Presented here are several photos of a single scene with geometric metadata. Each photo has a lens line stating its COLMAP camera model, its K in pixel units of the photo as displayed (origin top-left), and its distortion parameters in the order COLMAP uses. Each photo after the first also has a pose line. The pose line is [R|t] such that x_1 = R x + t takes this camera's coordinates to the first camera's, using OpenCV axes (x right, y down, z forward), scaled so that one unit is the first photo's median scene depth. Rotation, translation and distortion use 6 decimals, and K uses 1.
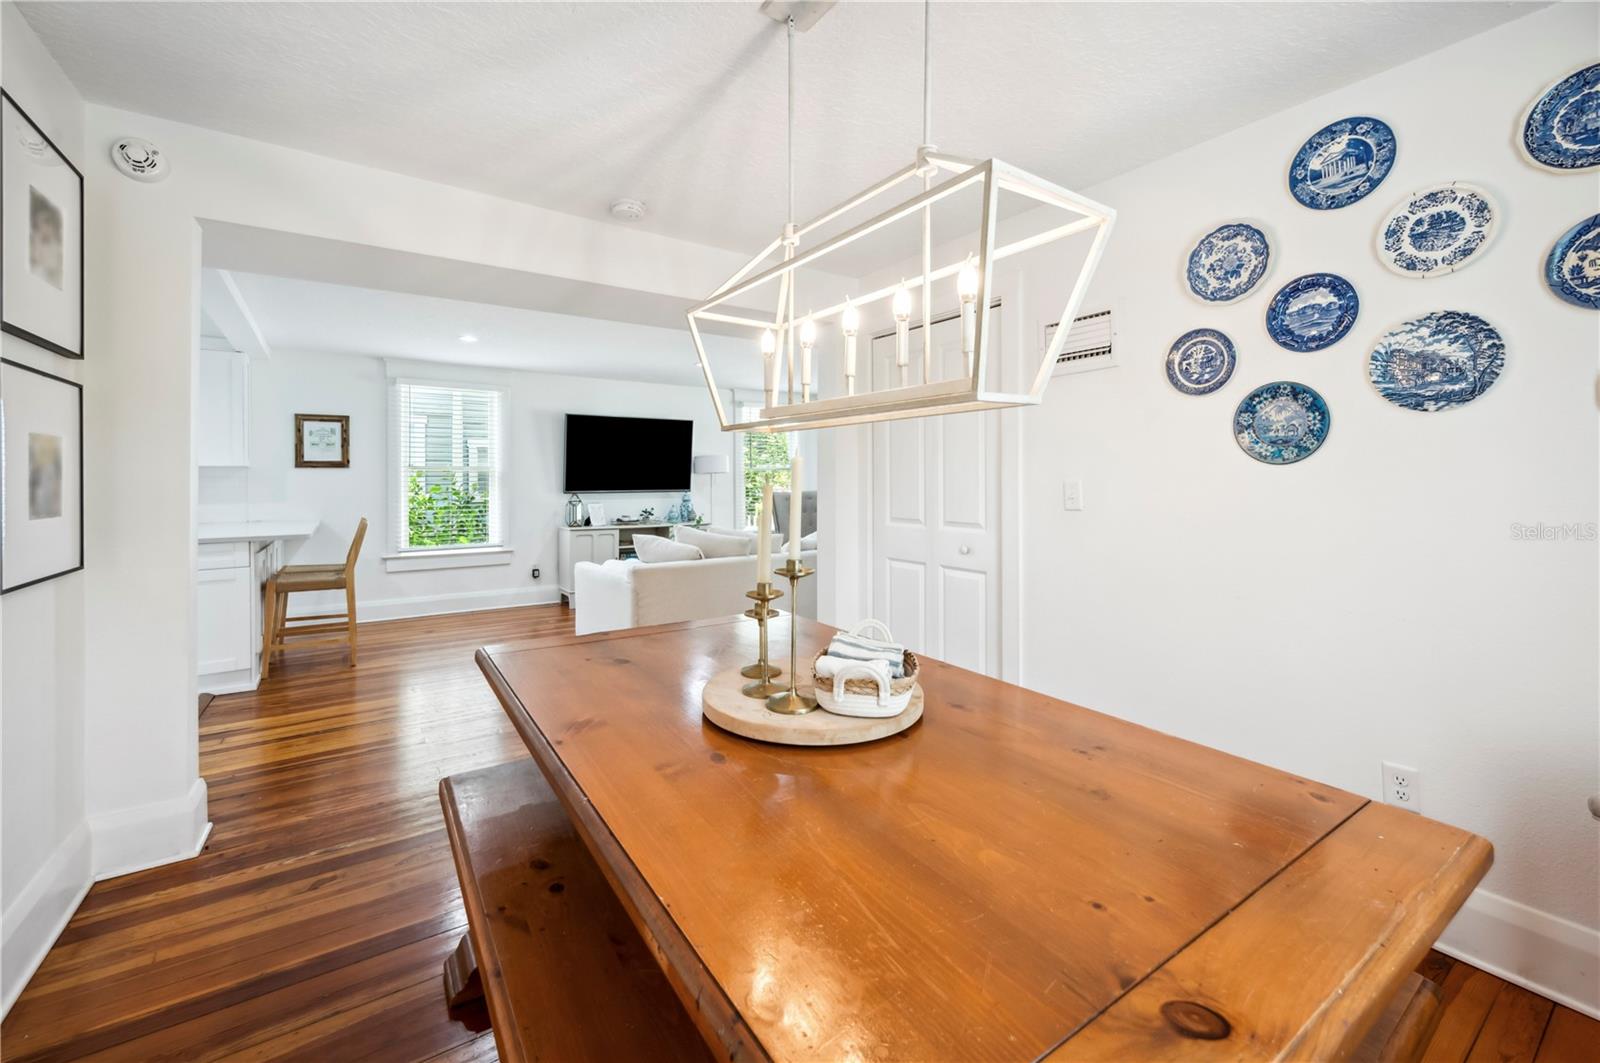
lens RADIAL K [[645.8, 0, 796.1], [0, 645.8, 471.9], [0, 0, 1]] dist [-0.000667, -0.000094]
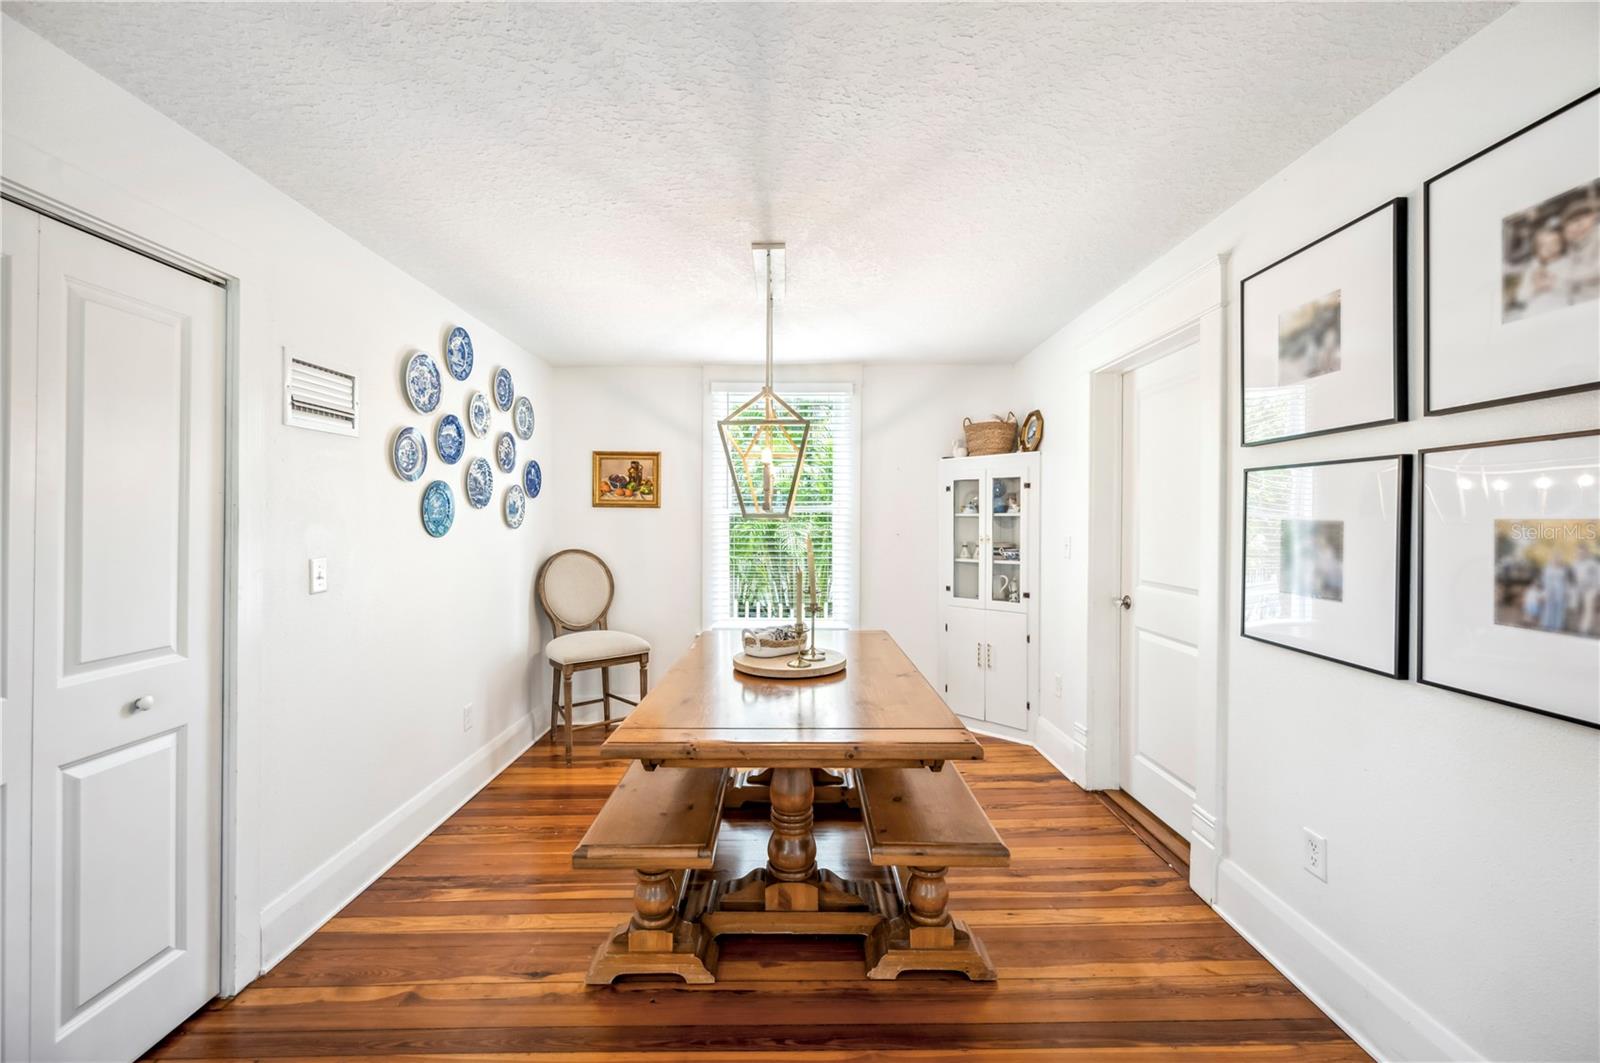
lens RADIAL K [[639.0, 0, 800.0], [0, 639.0, 531.5], [0, 0, 1]] dist [-0.000206, -0.000007]
pose [[-0.832486, -0.003428, 0.554035, -0.688051], [-0.001111, 0.999989, 0.004517, -0.031366], [-0.554045, 0.003145, -0.832481, 1.668961]]
